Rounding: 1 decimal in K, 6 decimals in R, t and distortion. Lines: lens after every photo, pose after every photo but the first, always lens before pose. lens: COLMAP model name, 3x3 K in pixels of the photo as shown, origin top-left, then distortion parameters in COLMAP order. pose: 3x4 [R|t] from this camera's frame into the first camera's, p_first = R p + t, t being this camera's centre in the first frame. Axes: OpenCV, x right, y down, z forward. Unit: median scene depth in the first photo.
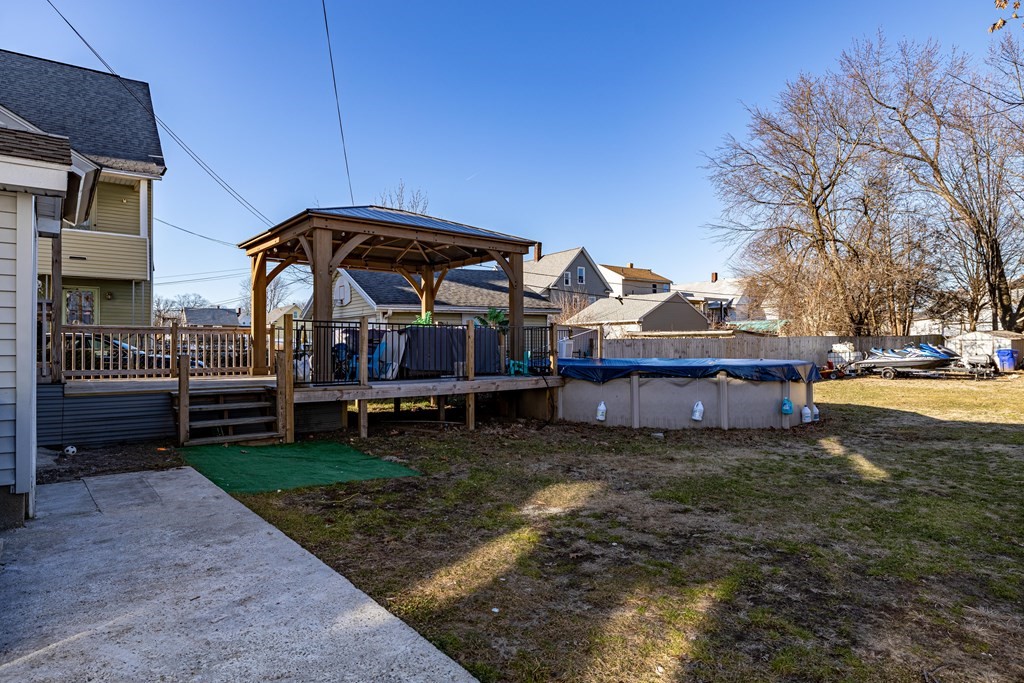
lens RADIAL K [[580.7, 0, 512.3], [0, 580.7, 341.3], [0, 0, 1]] dist [-0.007587, -0.001496]
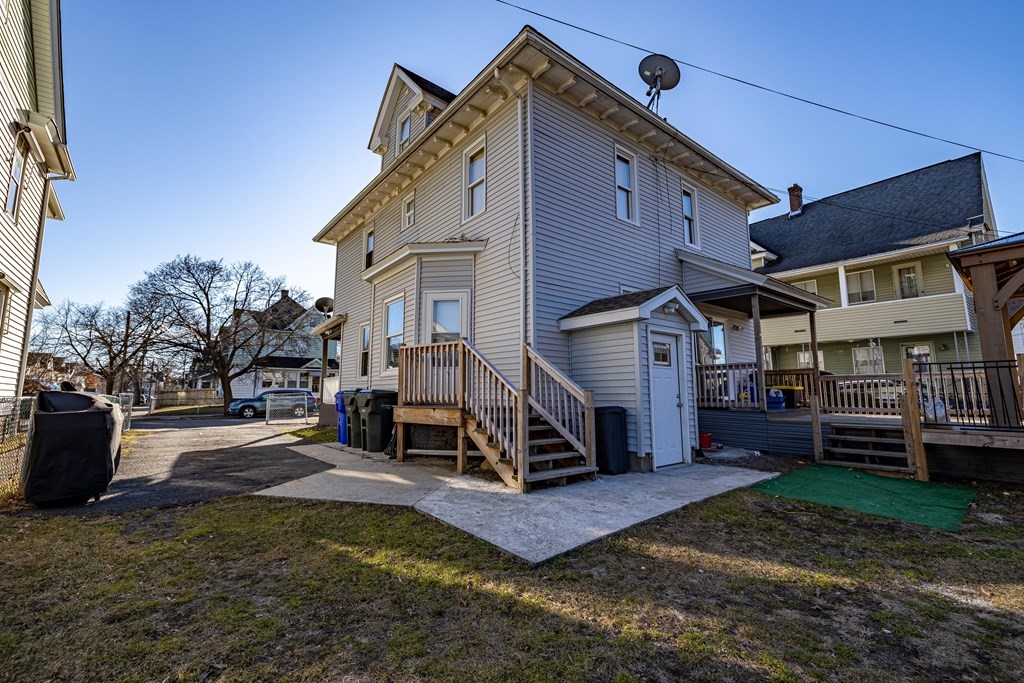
lens RADIAL K [[433.1, 0, 510.9], [0, 433.1, 339.0], [0, 0, 1]] dist [0.002153, -0.000092]
pose [[0.023134, -0.123300, -0.992100, 0.761033], [0.011106, 0.992336, -0.123070, 0.015587], [0.999671, -0.008171, 0.024326, 0.440460]]
